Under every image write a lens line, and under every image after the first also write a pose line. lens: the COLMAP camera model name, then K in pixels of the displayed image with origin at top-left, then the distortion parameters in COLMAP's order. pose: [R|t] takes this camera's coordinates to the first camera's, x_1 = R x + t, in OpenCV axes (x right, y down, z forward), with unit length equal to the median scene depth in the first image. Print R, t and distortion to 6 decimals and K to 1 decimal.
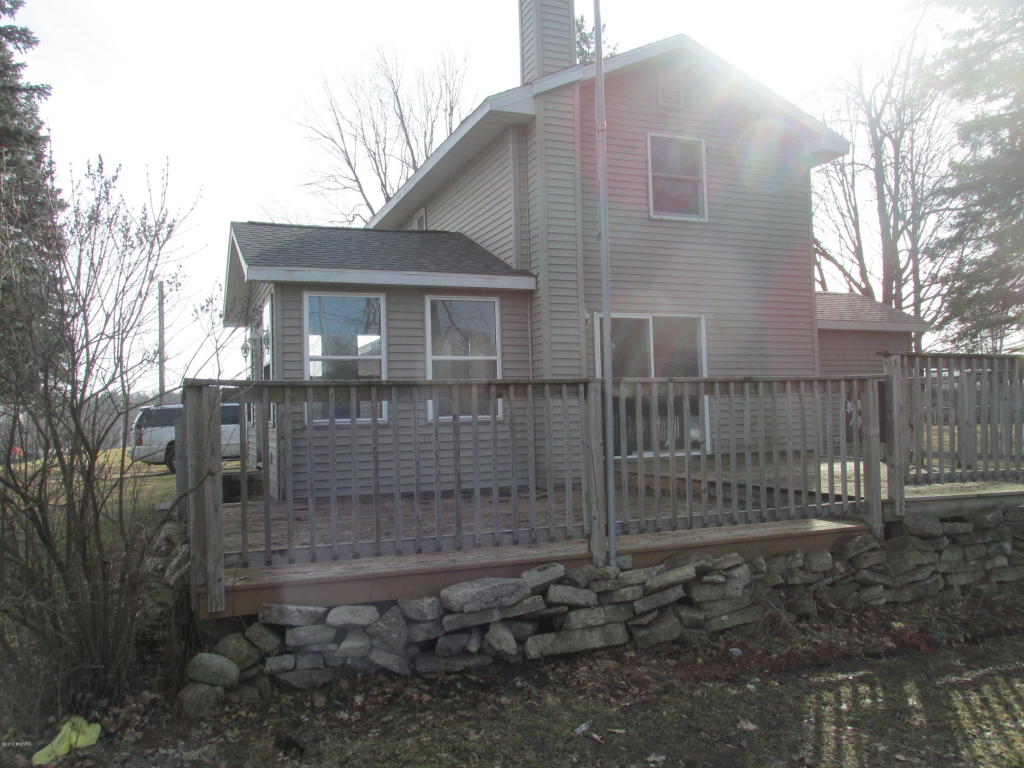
lens RADIAL K [[850.4, 0, 512.0], [0, 850.4, 384.0], [0, 0, 1]] dist [-0.018148, -0.006281]
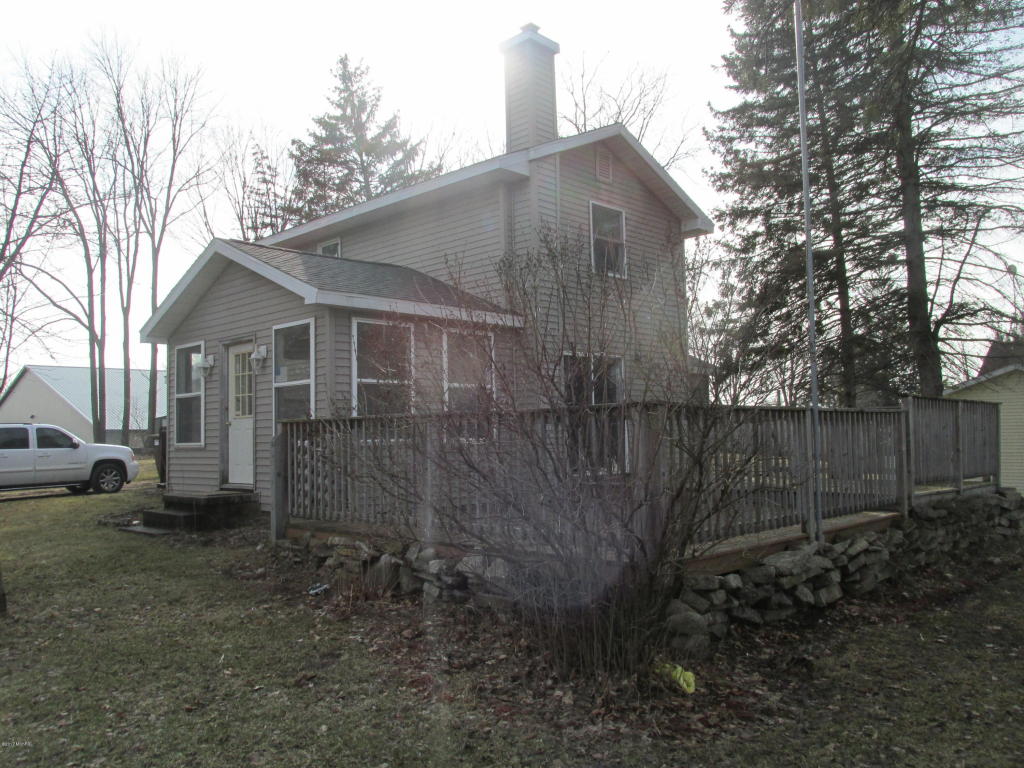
lens RADIAL K [[850.4, 0, 512.0], [0, 850.4, 384.0], [0, 0, 1]] dist [-0.018148, -0.006281]
pose [[0.909074, 0.036240, 0.415056, -0.414658], [-0.023943, 0.999108, -0.034794, 0.005419], [-0.415946, 0.021692, 0.909130, -0.031641]]
